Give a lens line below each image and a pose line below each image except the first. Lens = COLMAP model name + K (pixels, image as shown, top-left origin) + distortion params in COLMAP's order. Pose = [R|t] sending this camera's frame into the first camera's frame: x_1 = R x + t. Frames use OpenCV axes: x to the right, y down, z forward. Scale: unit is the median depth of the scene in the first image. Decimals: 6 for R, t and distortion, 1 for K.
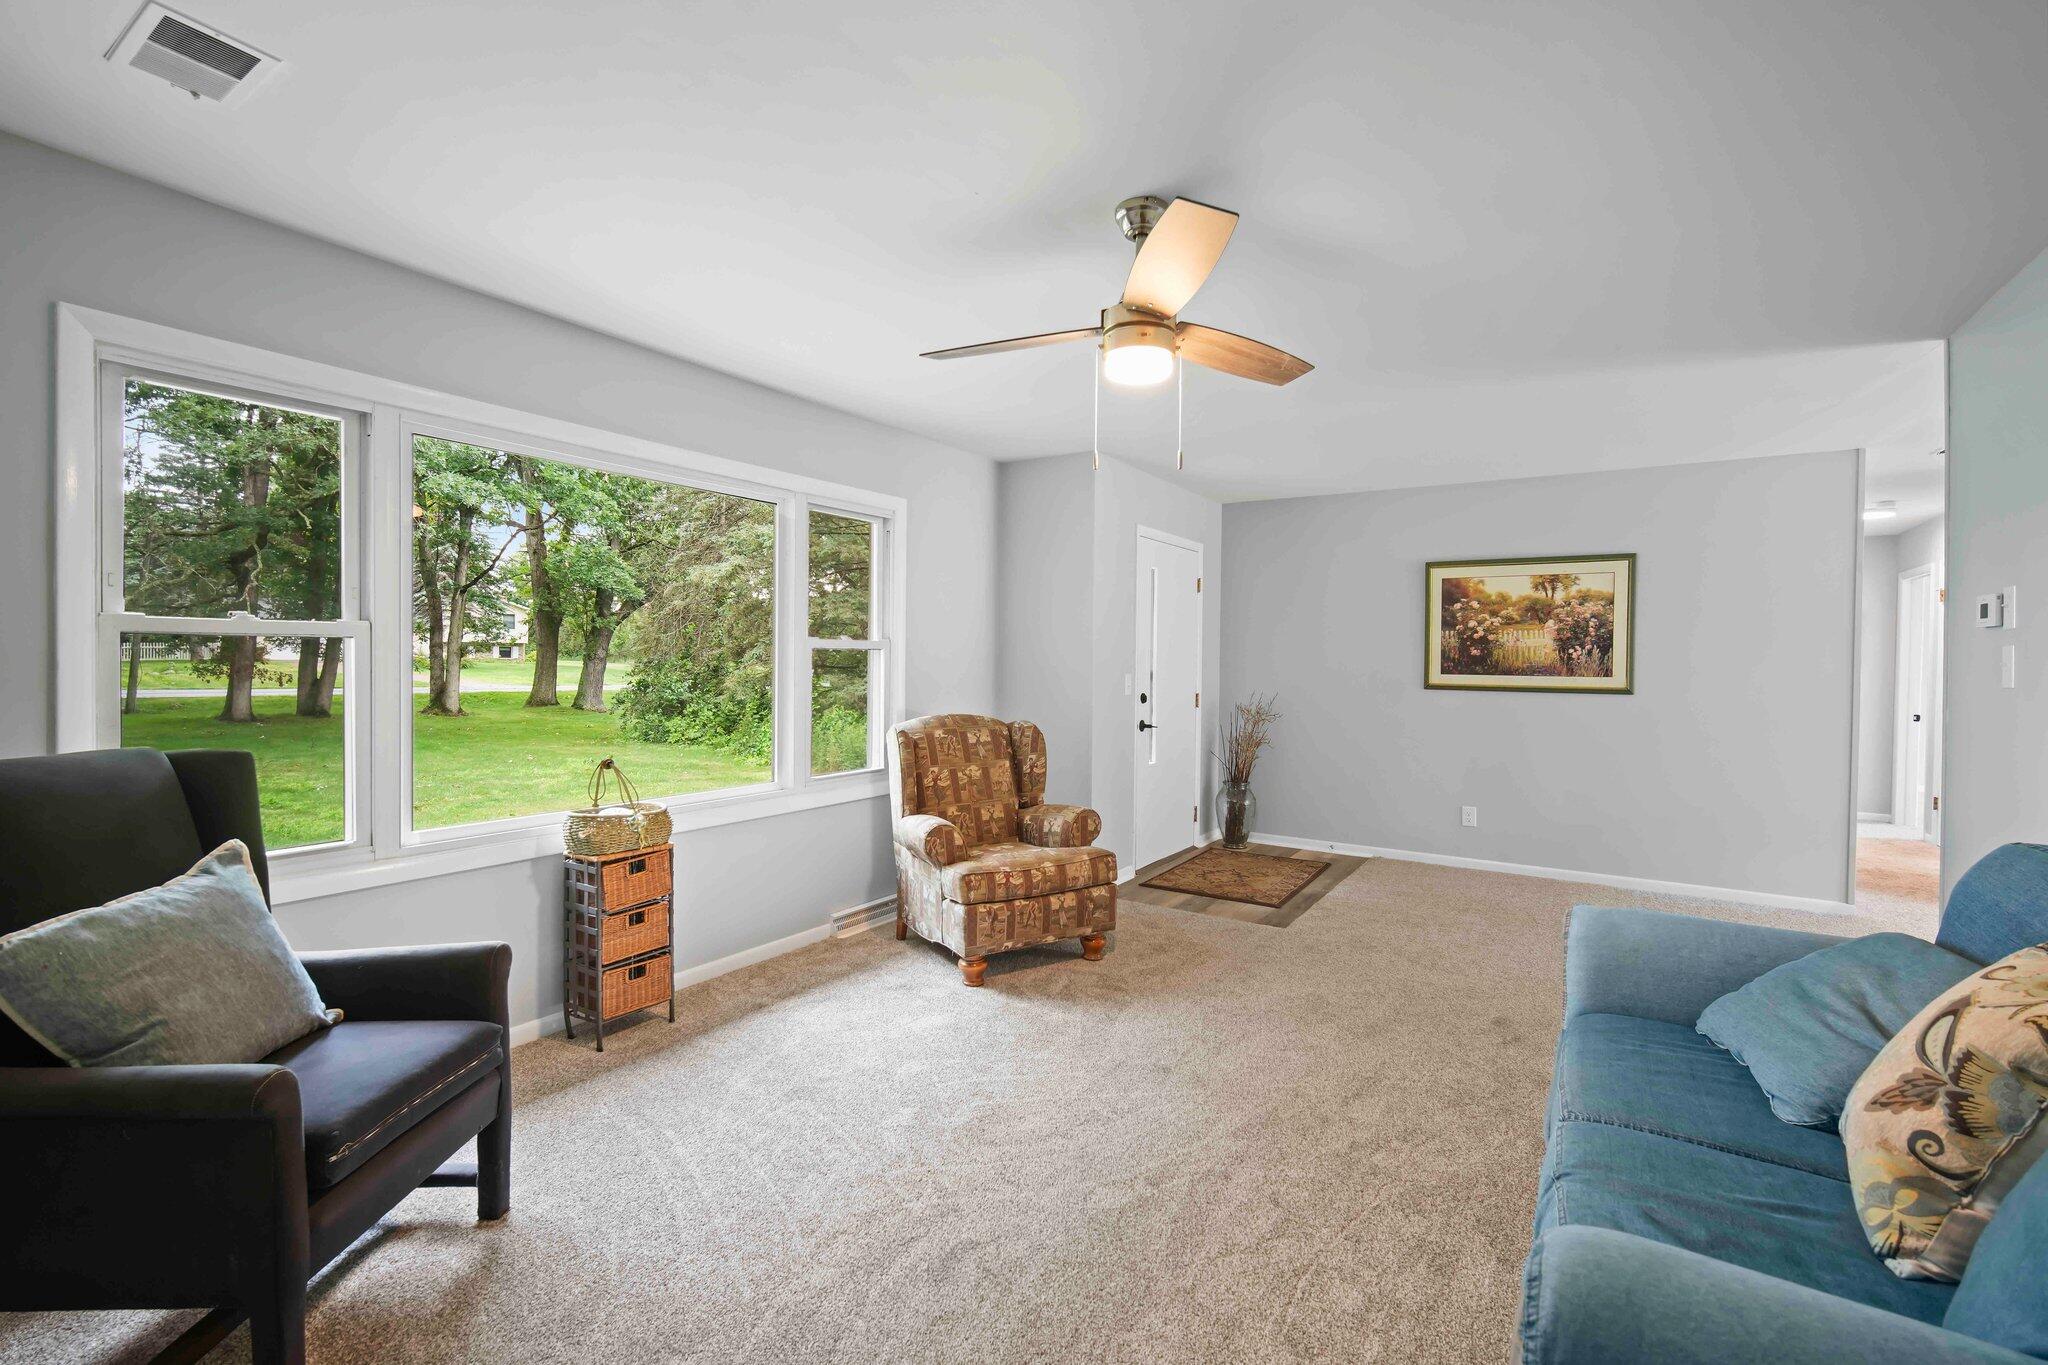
lens RADIAL K [[891.6, 0, 1024.7], [0, 891.6, 674.4], [0, 0, 1]] dist [-0.013175, 0.004169]
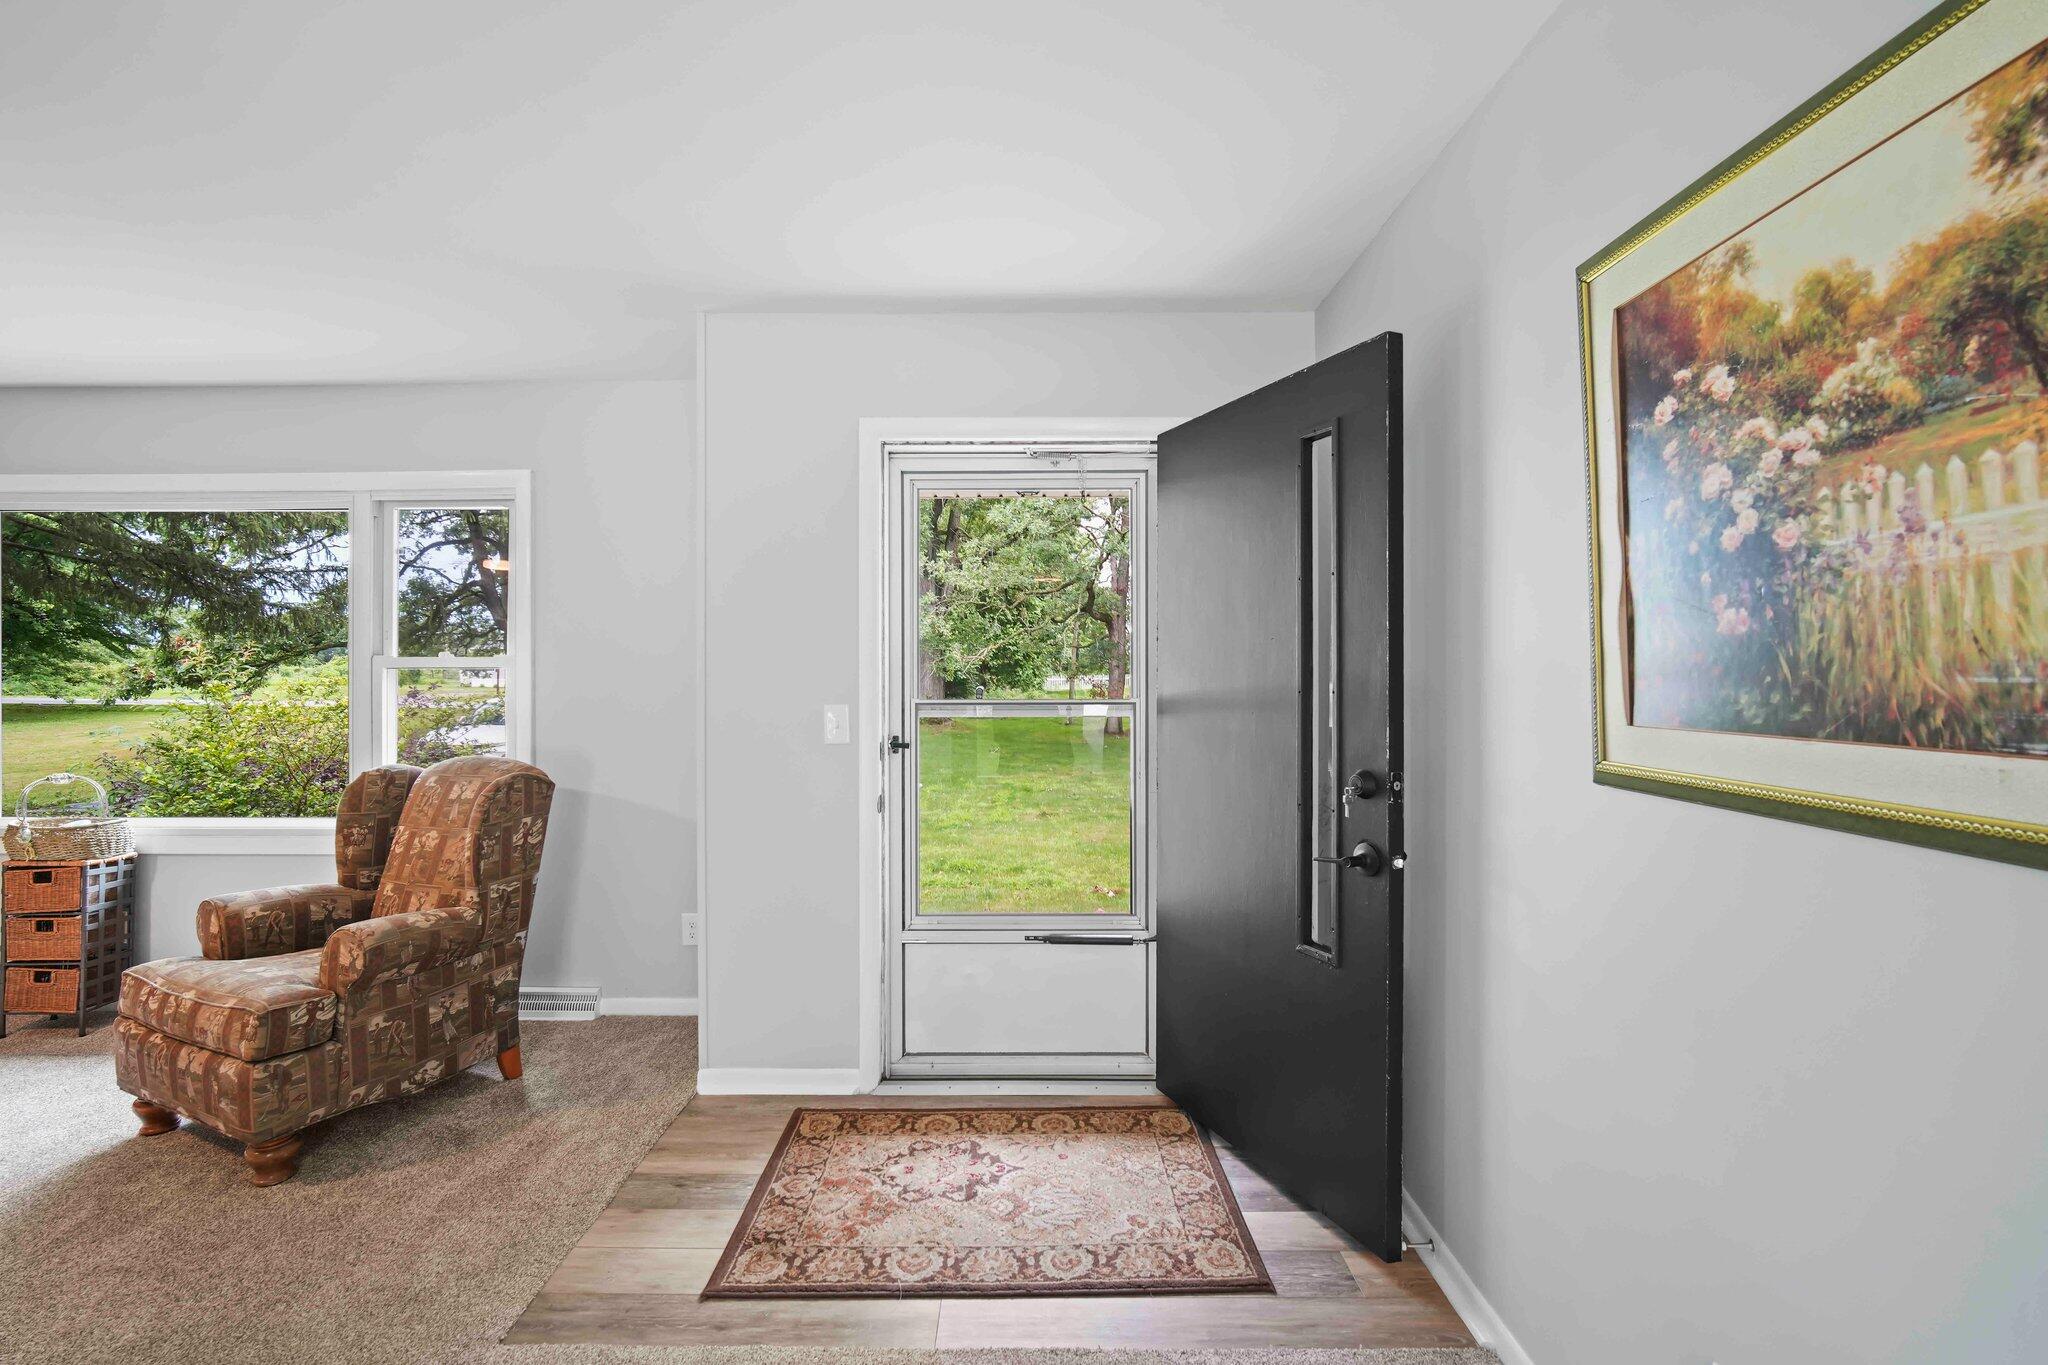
lens RADIAL K [[891.6, 0, 1024.0], [0, 891.6, 678.0], [0, 0, 1]] dist [-0.013175, 0.004169]
pose [[0.540443, -0.009411, -0.841328, 0.621246], [-0.007153, 0.999850, -0.015780, -0.008081], [0.841350, 0.014546, 0.540295, 0.803145]]
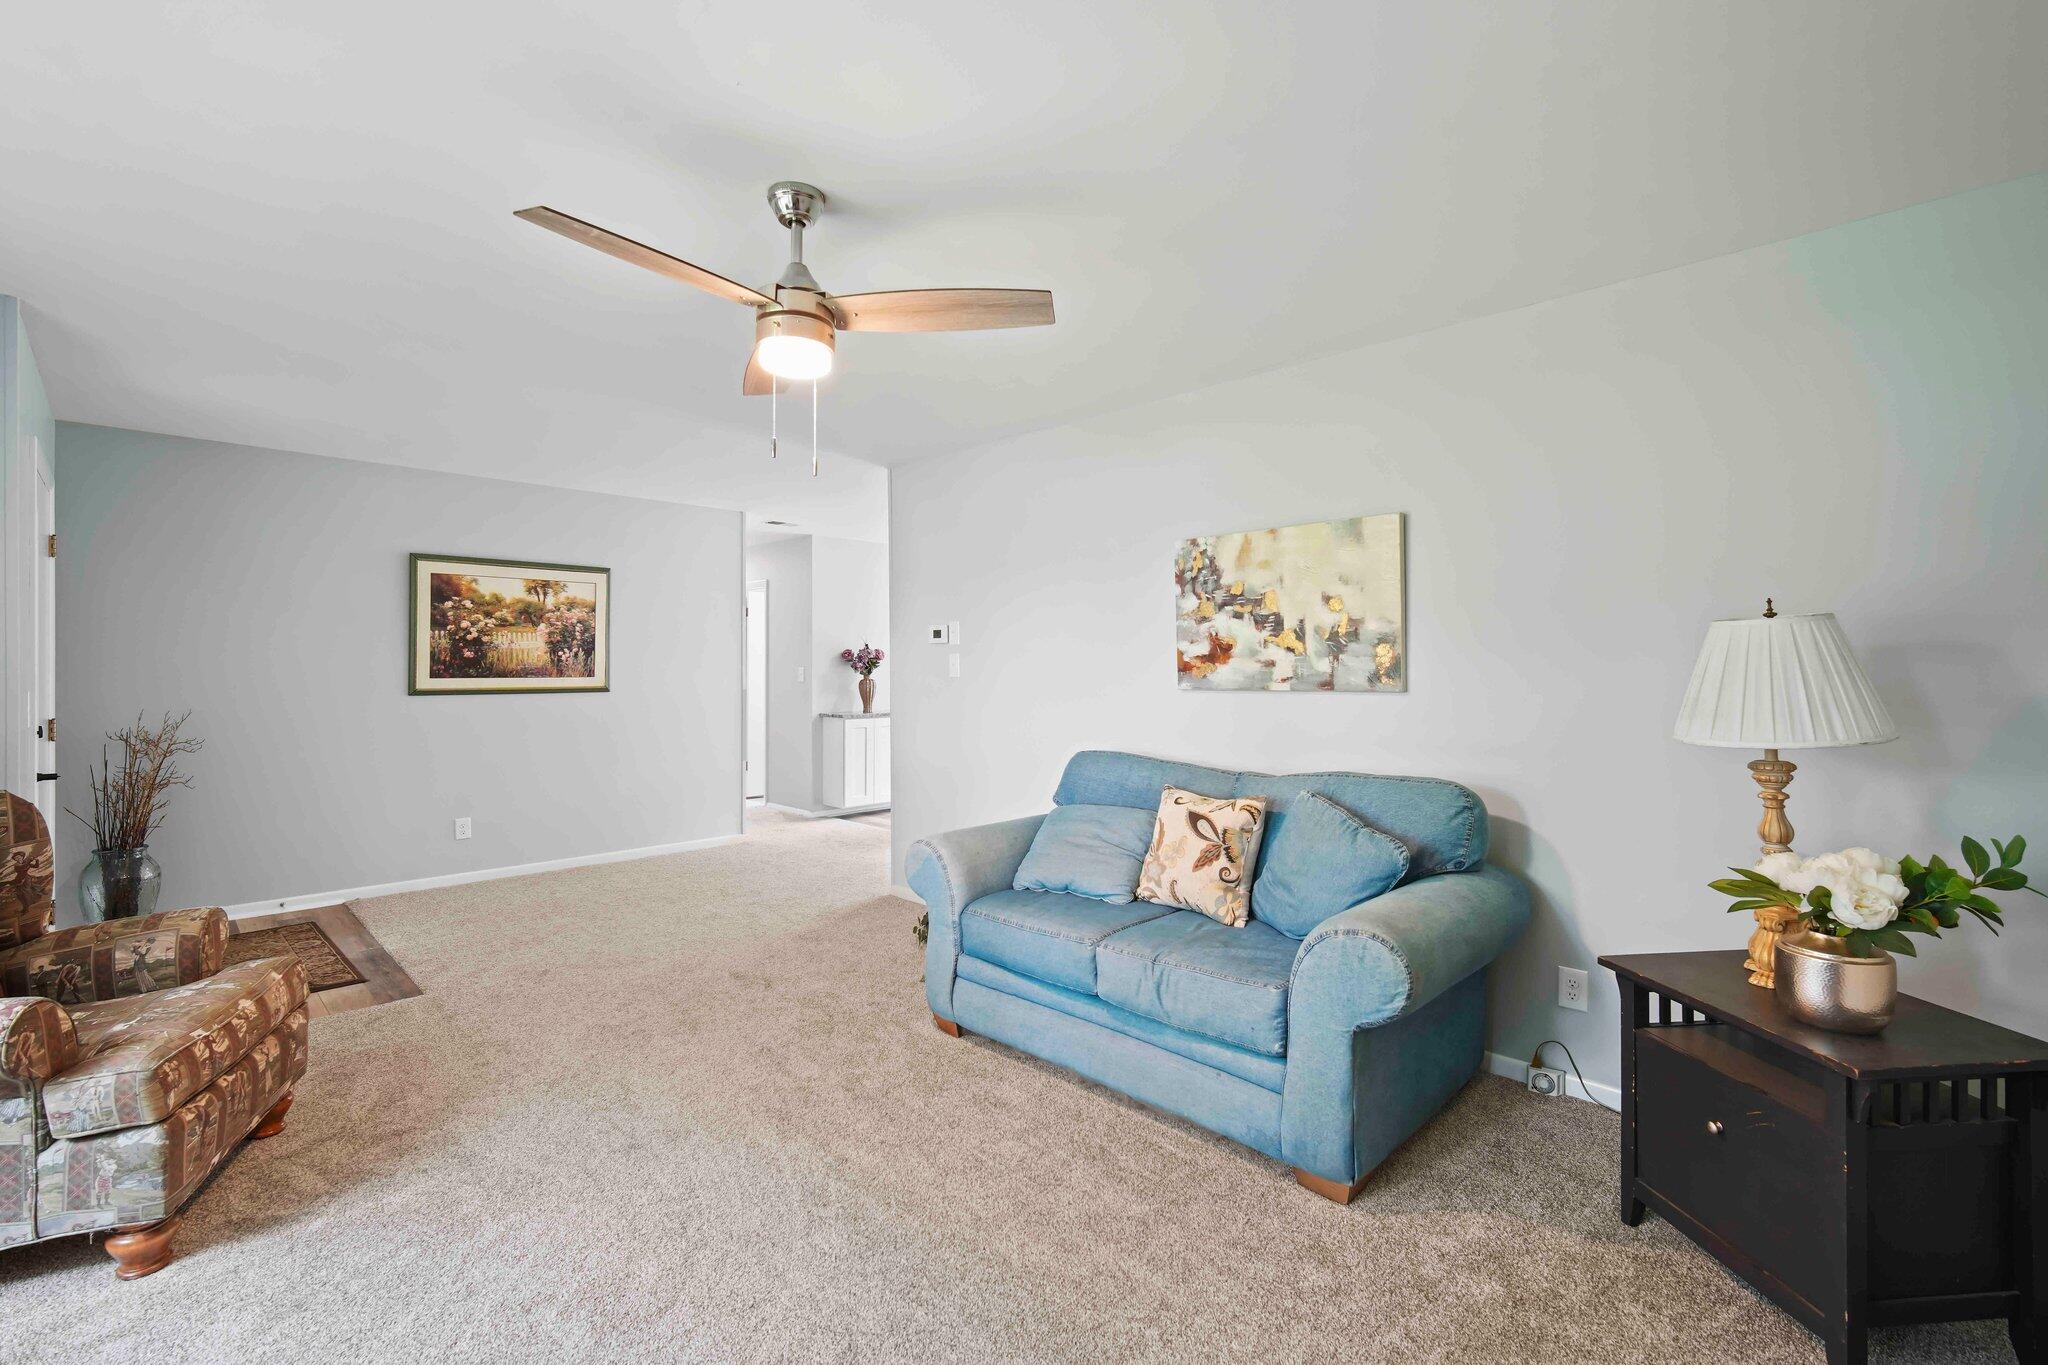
lens RADIAL K [[891.6, 0, 1016.9], [0, 891.6, 664.6], [0, 0, 1]] dist [-0.013175, 0.004169]
pose [[0.198029, -0.009994, 0.980145, -0.324867], [0.018403, 0.999810, 0.006476, -0.009645], [-0.980023, 0.016756, 0.198175, 0.250792]]
